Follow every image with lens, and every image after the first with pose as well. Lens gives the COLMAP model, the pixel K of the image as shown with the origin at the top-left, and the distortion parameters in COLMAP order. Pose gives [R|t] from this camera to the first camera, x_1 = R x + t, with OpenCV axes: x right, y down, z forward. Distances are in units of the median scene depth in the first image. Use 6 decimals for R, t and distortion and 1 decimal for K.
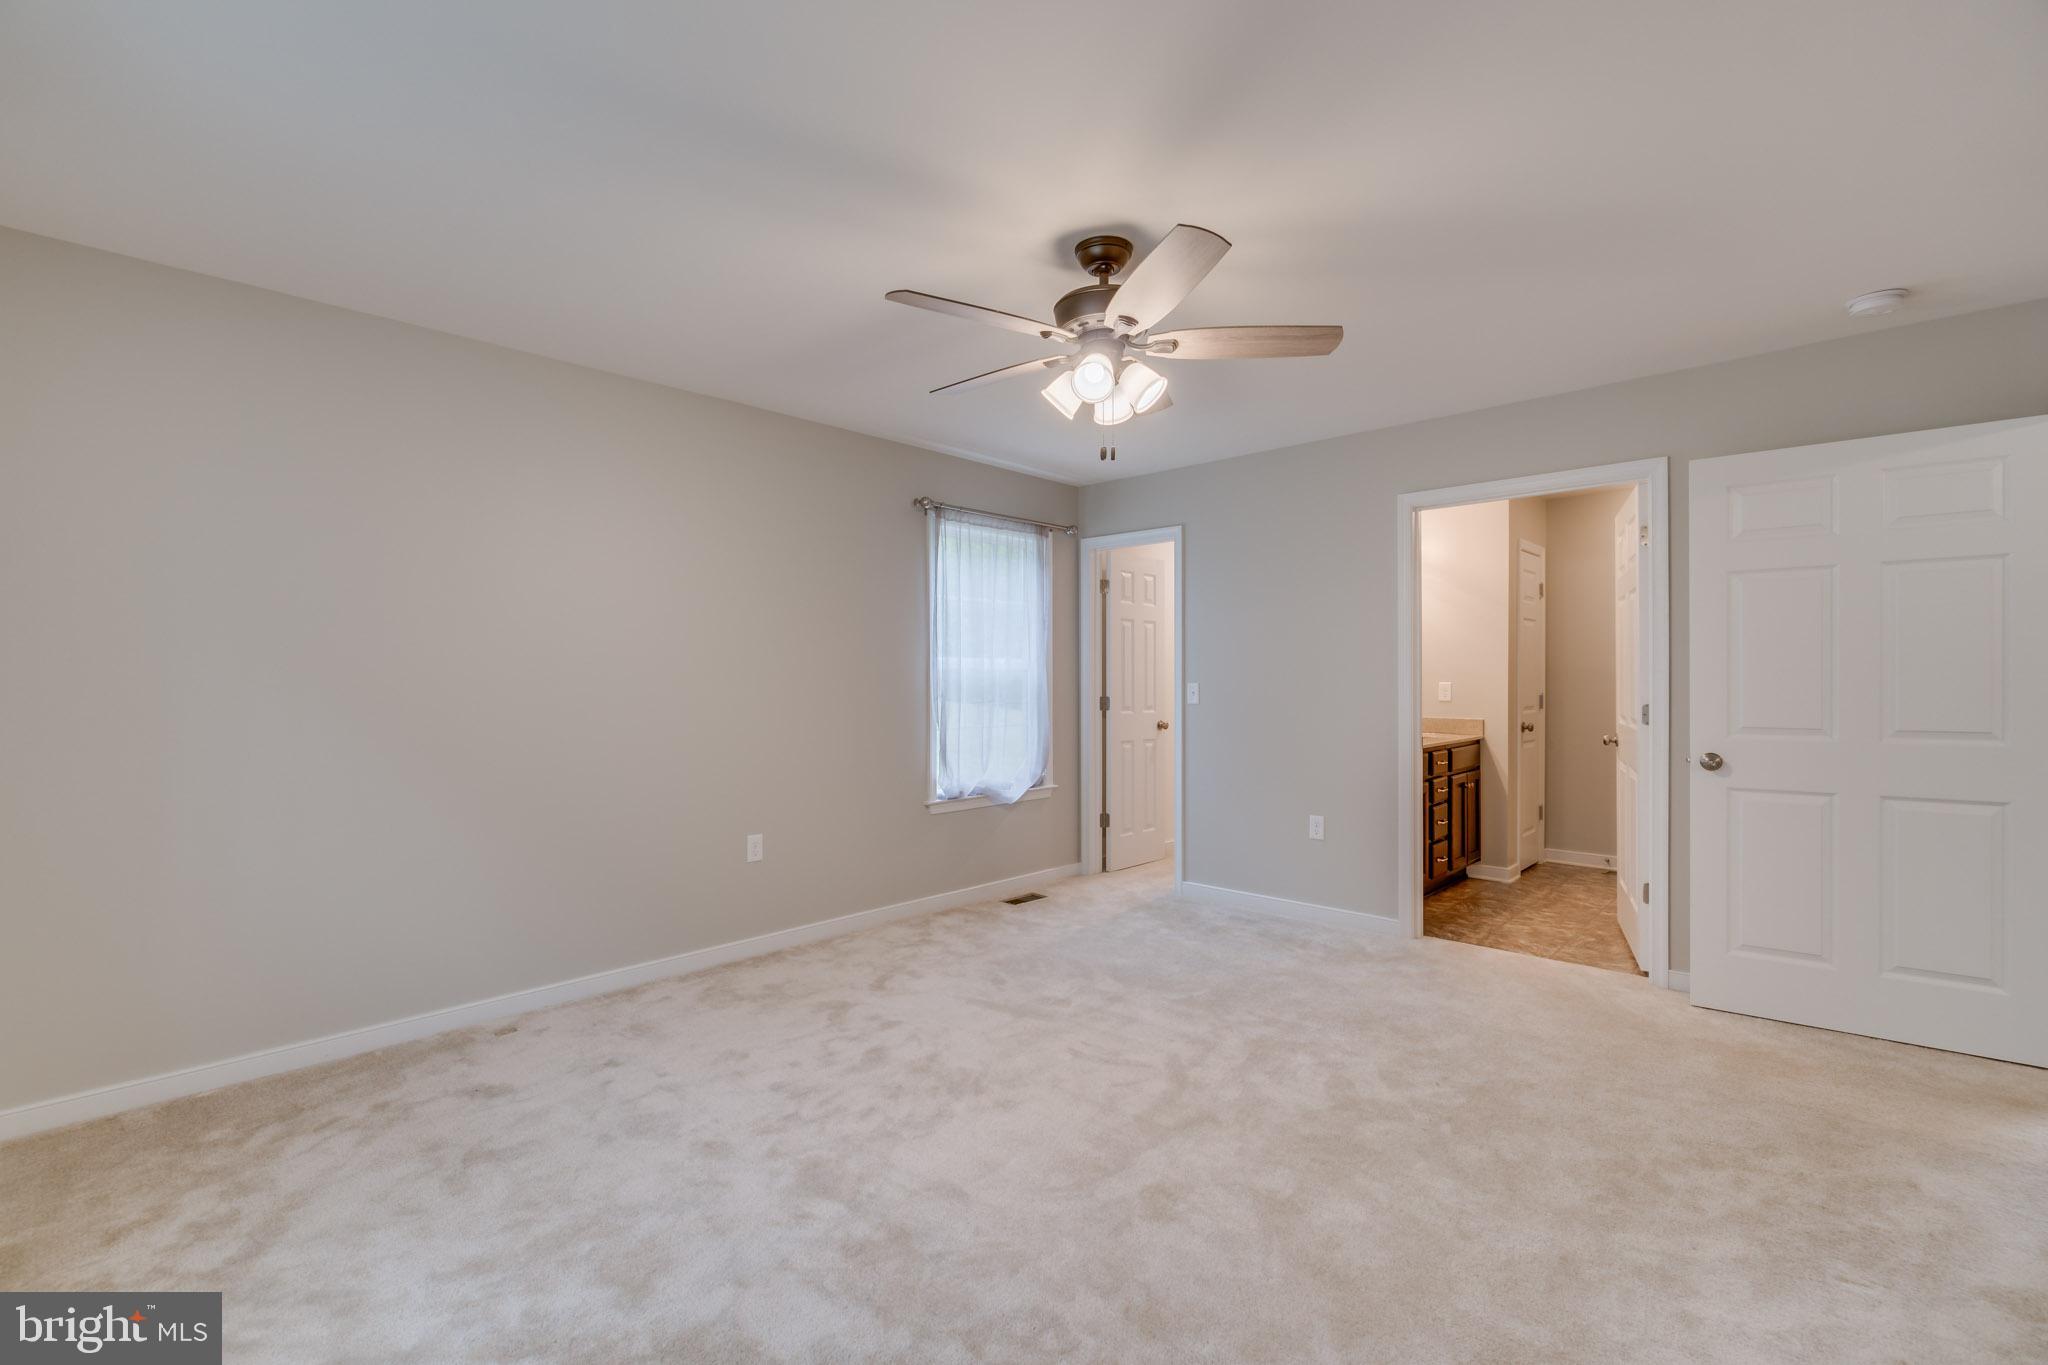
lens RADIAL K [[886.9, 0, 1018.5], [0, 886.9, 678.9], [0, 0, 1]] dist [0.000582, 0.000145]
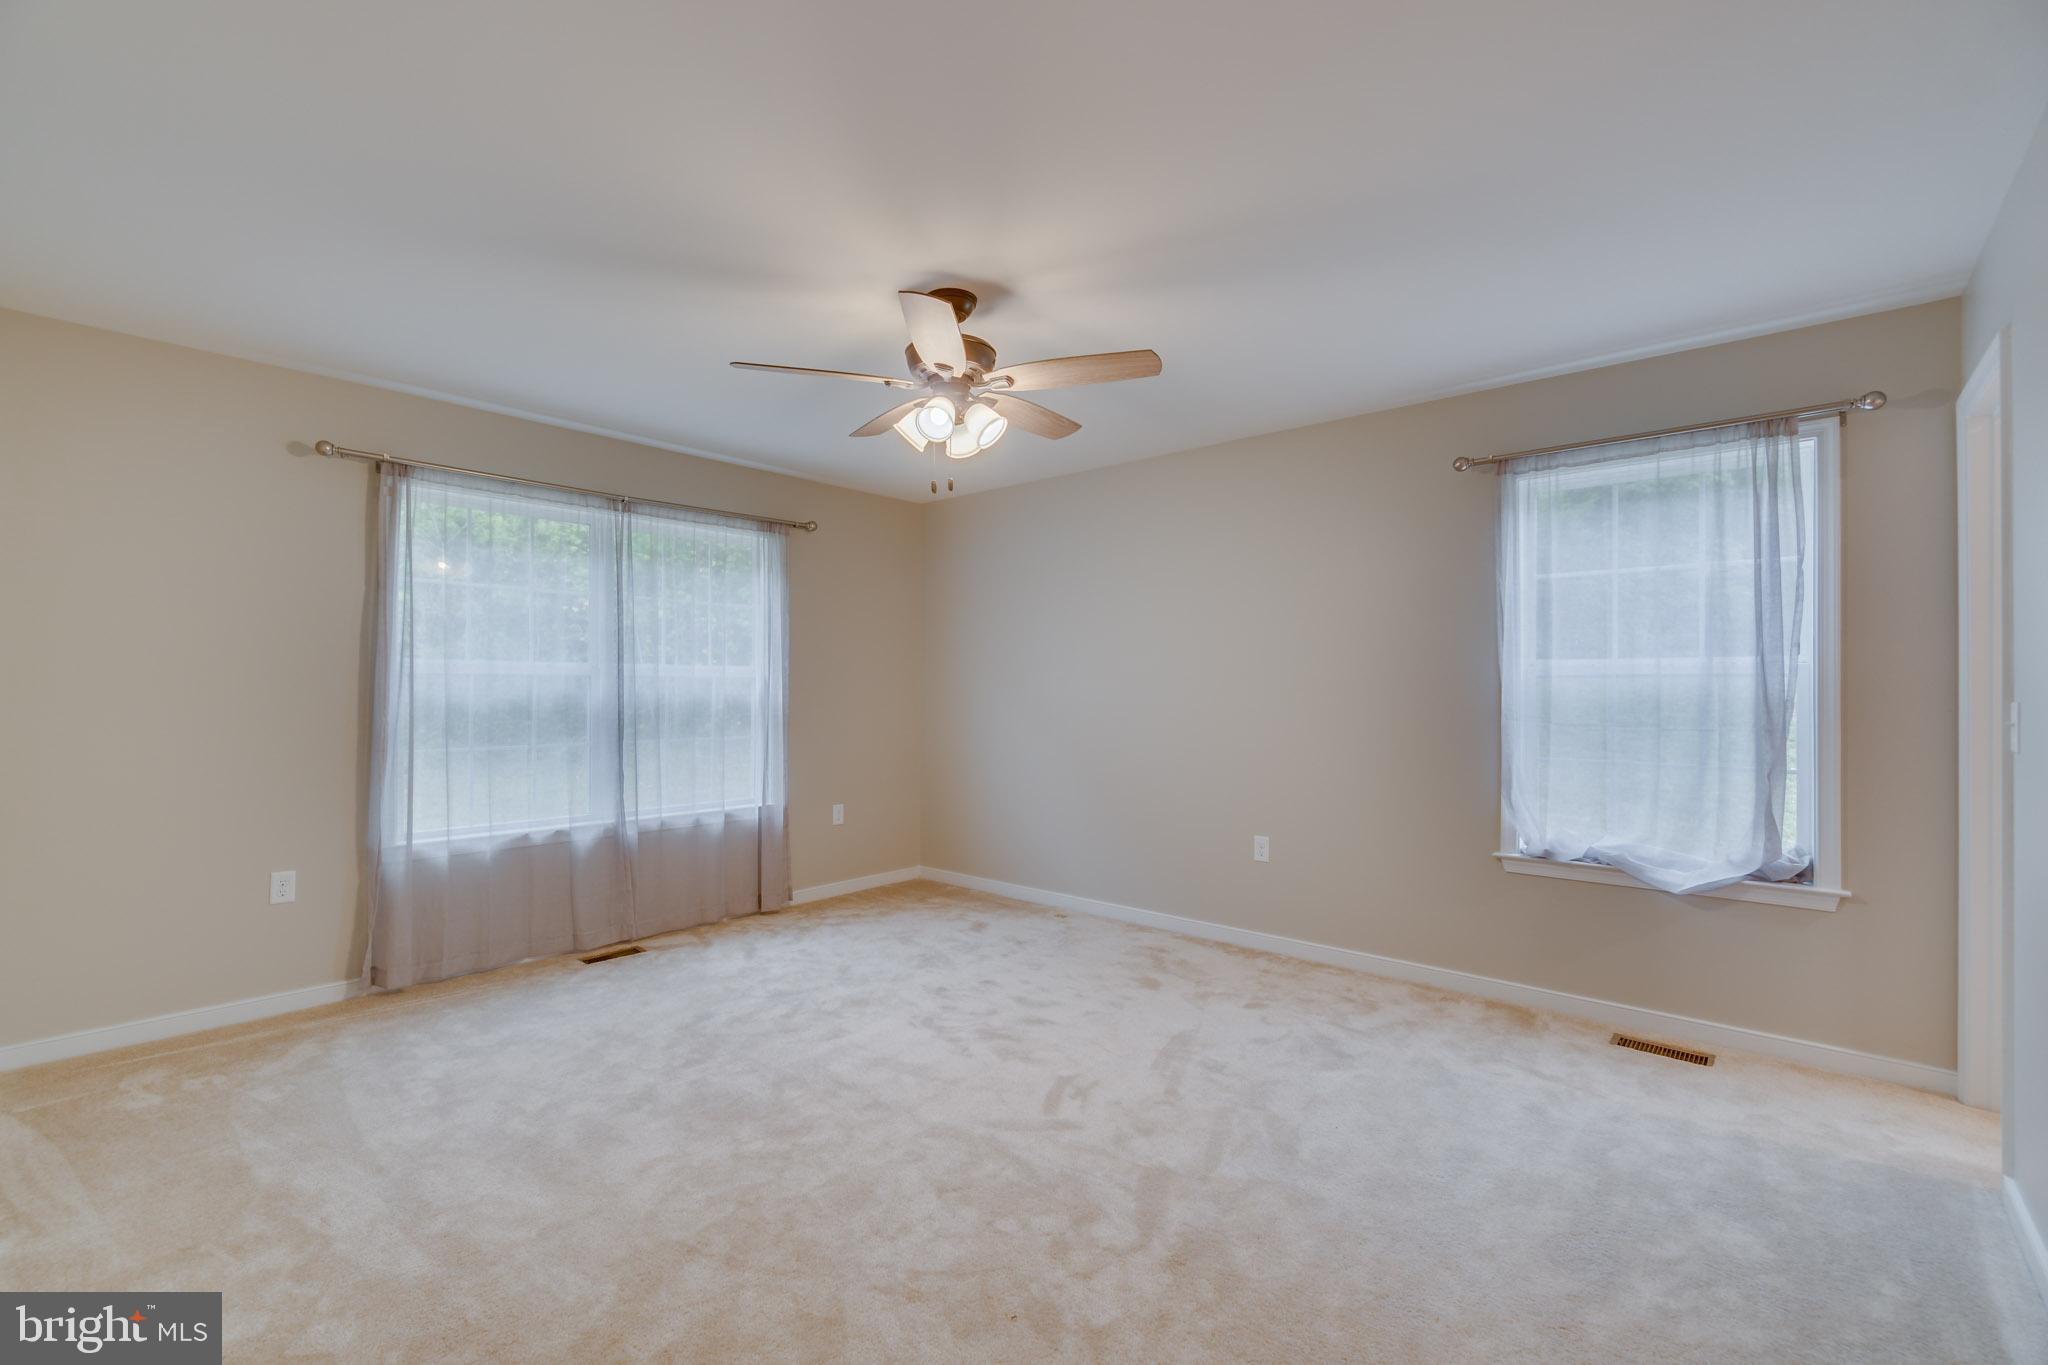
lens RADIAL K [[886.9, 0, 1009.3], [0, 886.9, 680.0], [0, 0, 1]] dist [0.000582, 0.000145]
pose [[0.043681, -0.010056, -0.998995, 0.971069], [-0.003976, 0.999940, -0.010239, 0.000621], [0.999038, 0.004419, 0.043638, 0.838734]]
